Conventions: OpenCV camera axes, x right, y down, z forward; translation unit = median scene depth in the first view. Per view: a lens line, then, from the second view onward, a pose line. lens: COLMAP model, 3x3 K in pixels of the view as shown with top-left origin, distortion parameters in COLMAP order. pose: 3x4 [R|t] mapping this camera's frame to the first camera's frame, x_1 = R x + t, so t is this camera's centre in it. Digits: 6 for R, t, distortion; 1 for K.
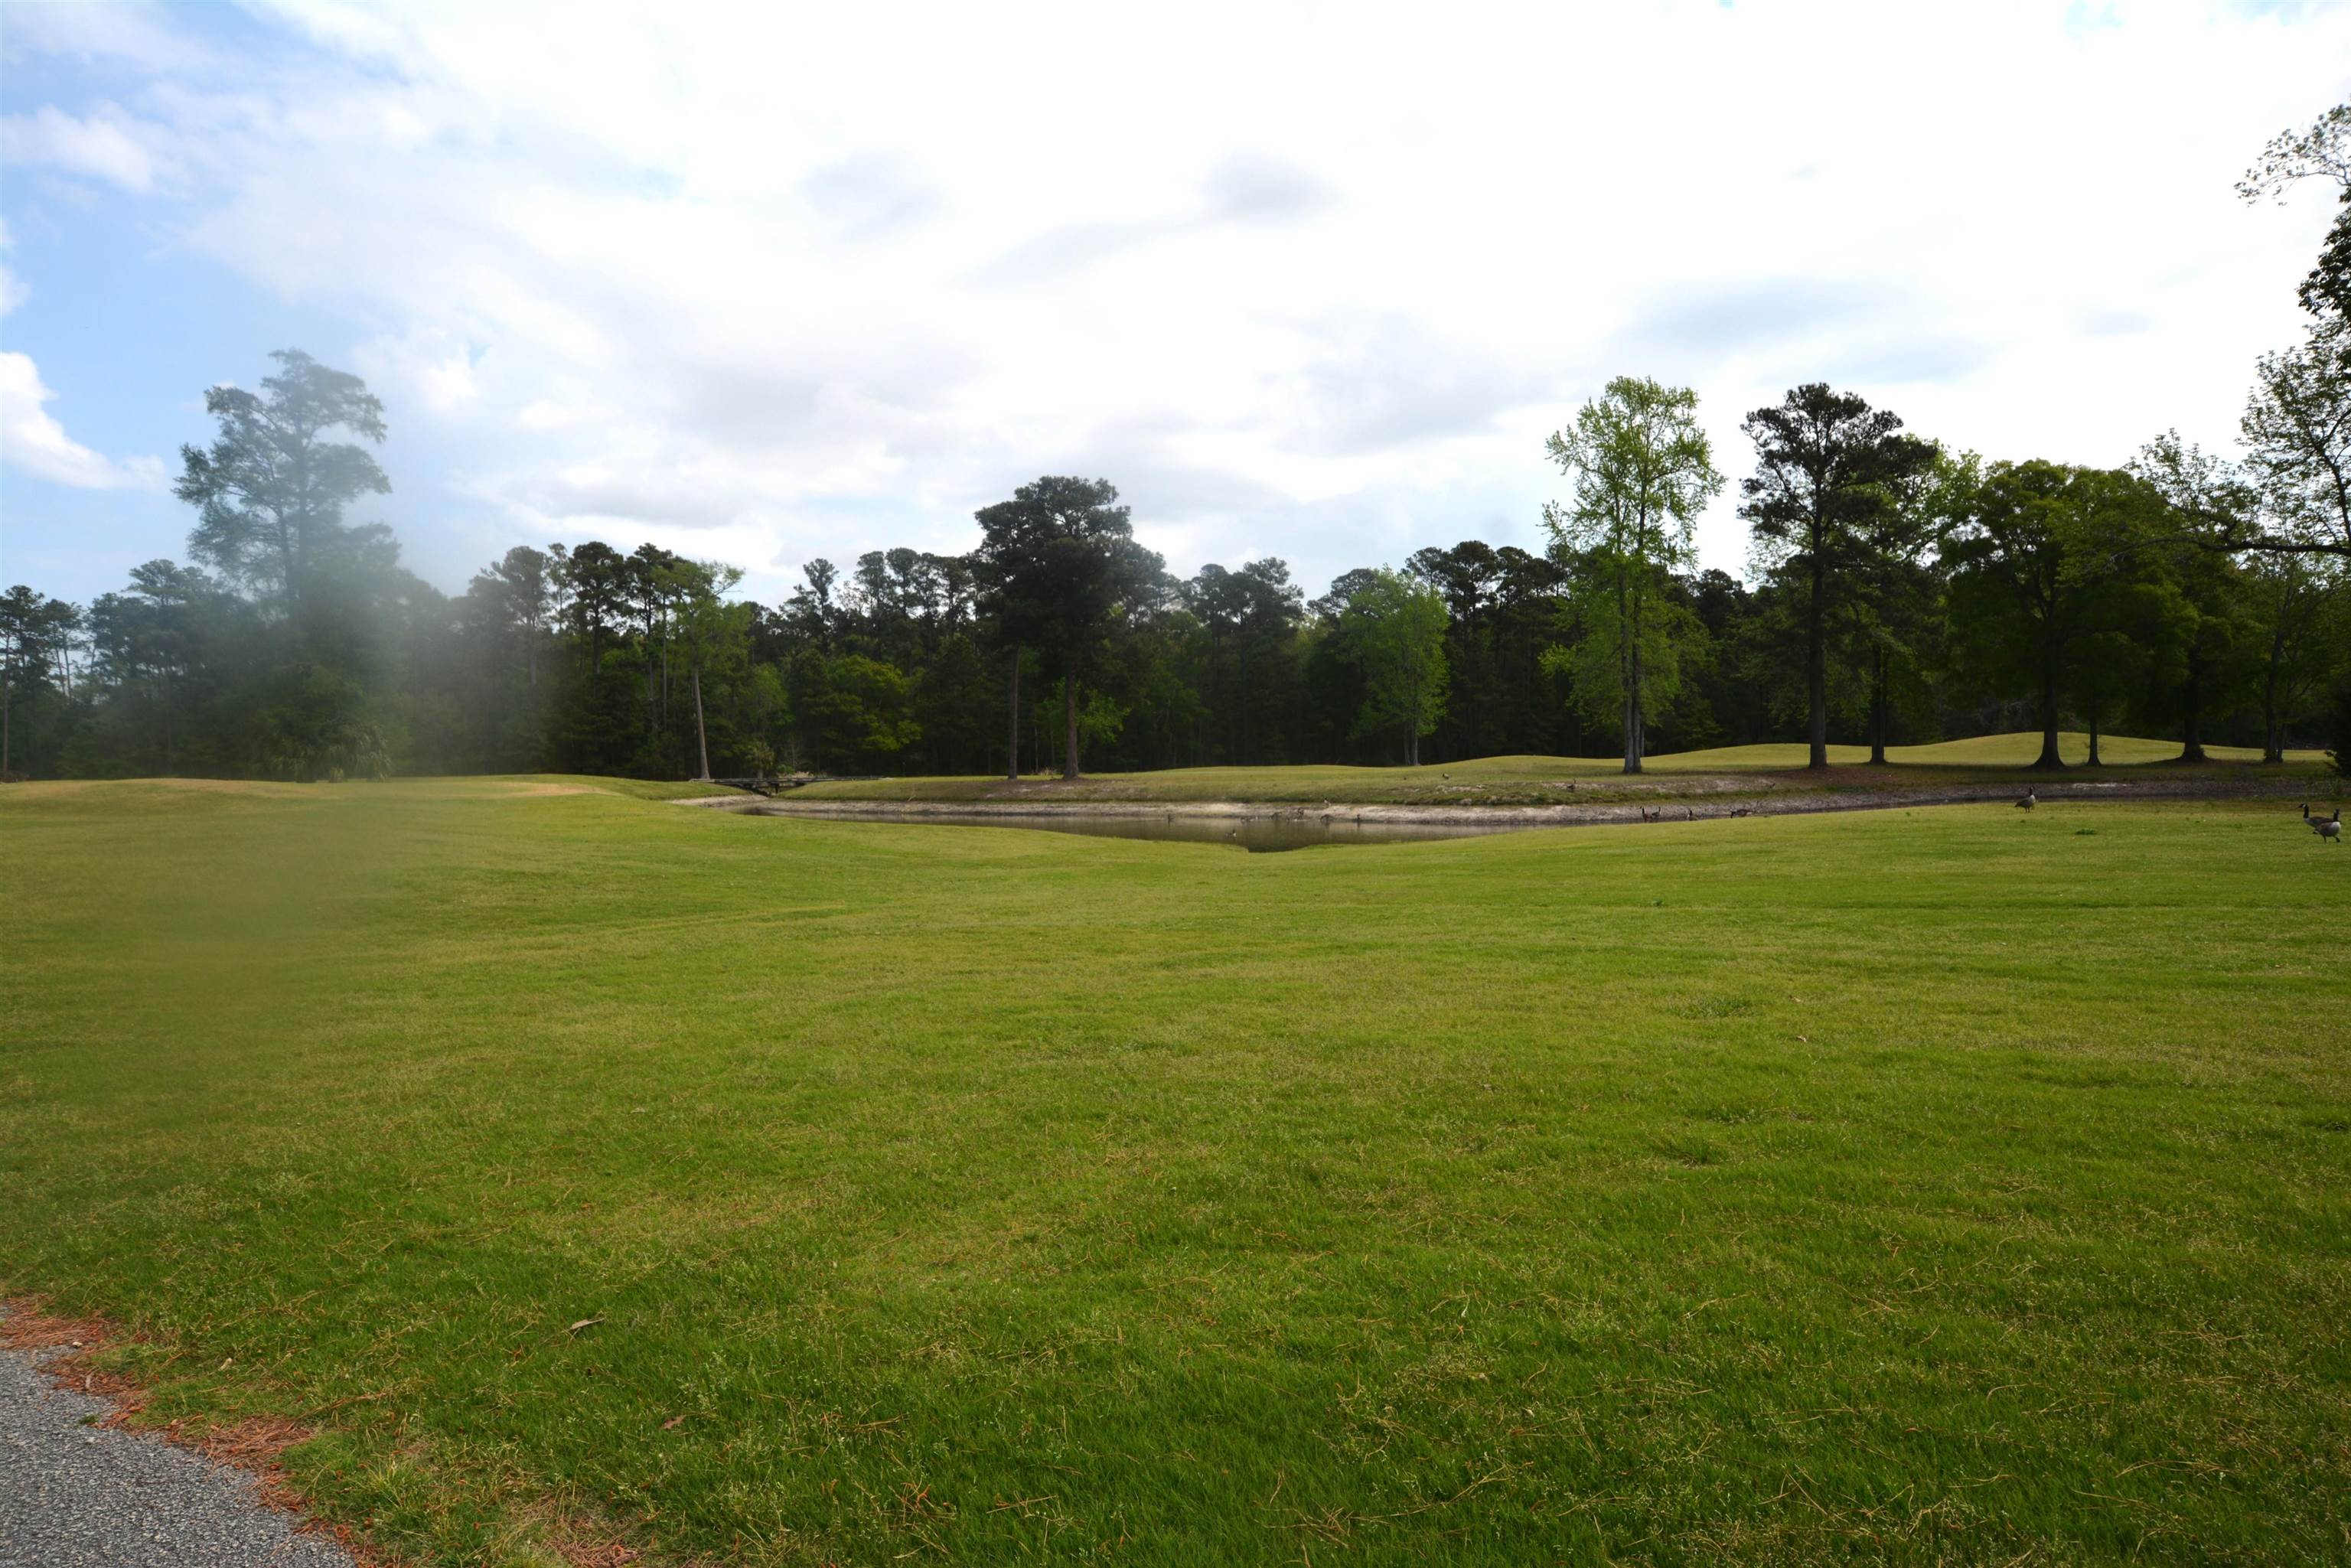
lens RADIAL K [[1510.4, 0, 1180.3], [0, 1510.4, 820.6], [0, 0, 1]] dist [-0.001901, -0.004088]
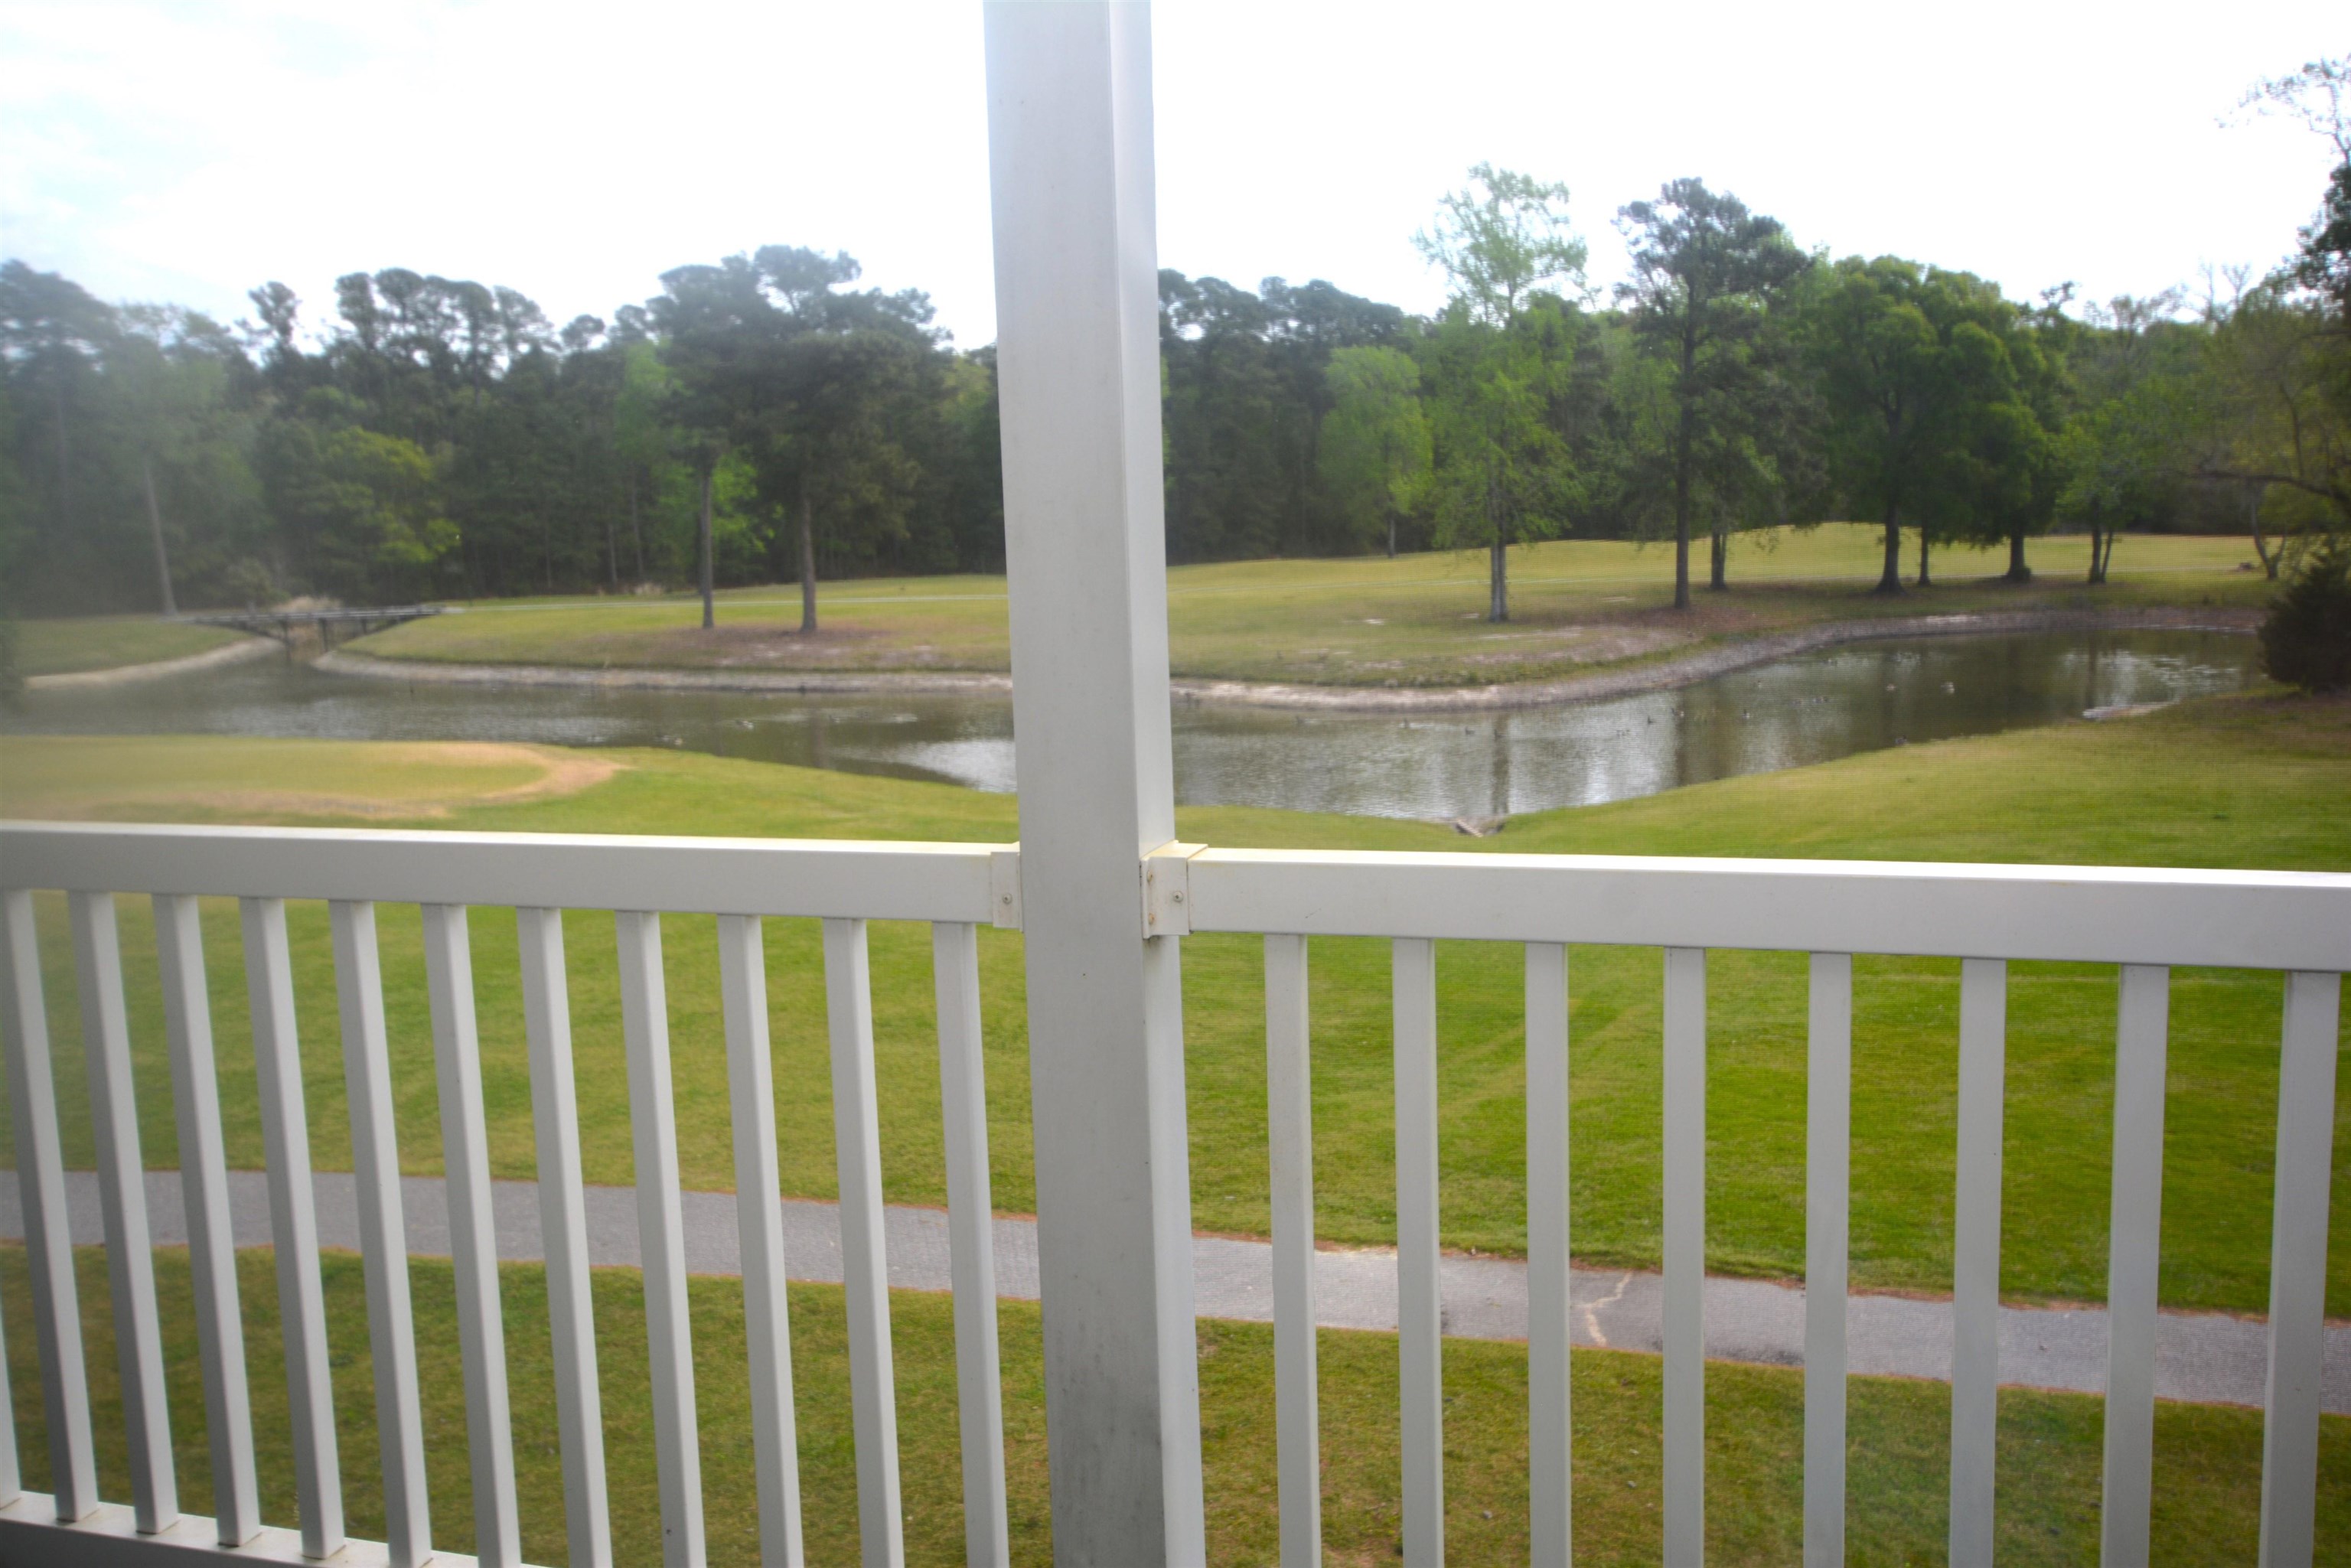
lens RADIAL K [[2097.2, 0, 1184.4], [0, 2097.2, 787.3], [0, 0, 1]] dist [0.012486, 0.013947]
pose [[0.956914, -0.053444, 0.285410, -0.219275], [0.022200, 0.993505, 0.111606, -0.070813], [-0.289520, -0.100461, 0.951885, -0.120060]]
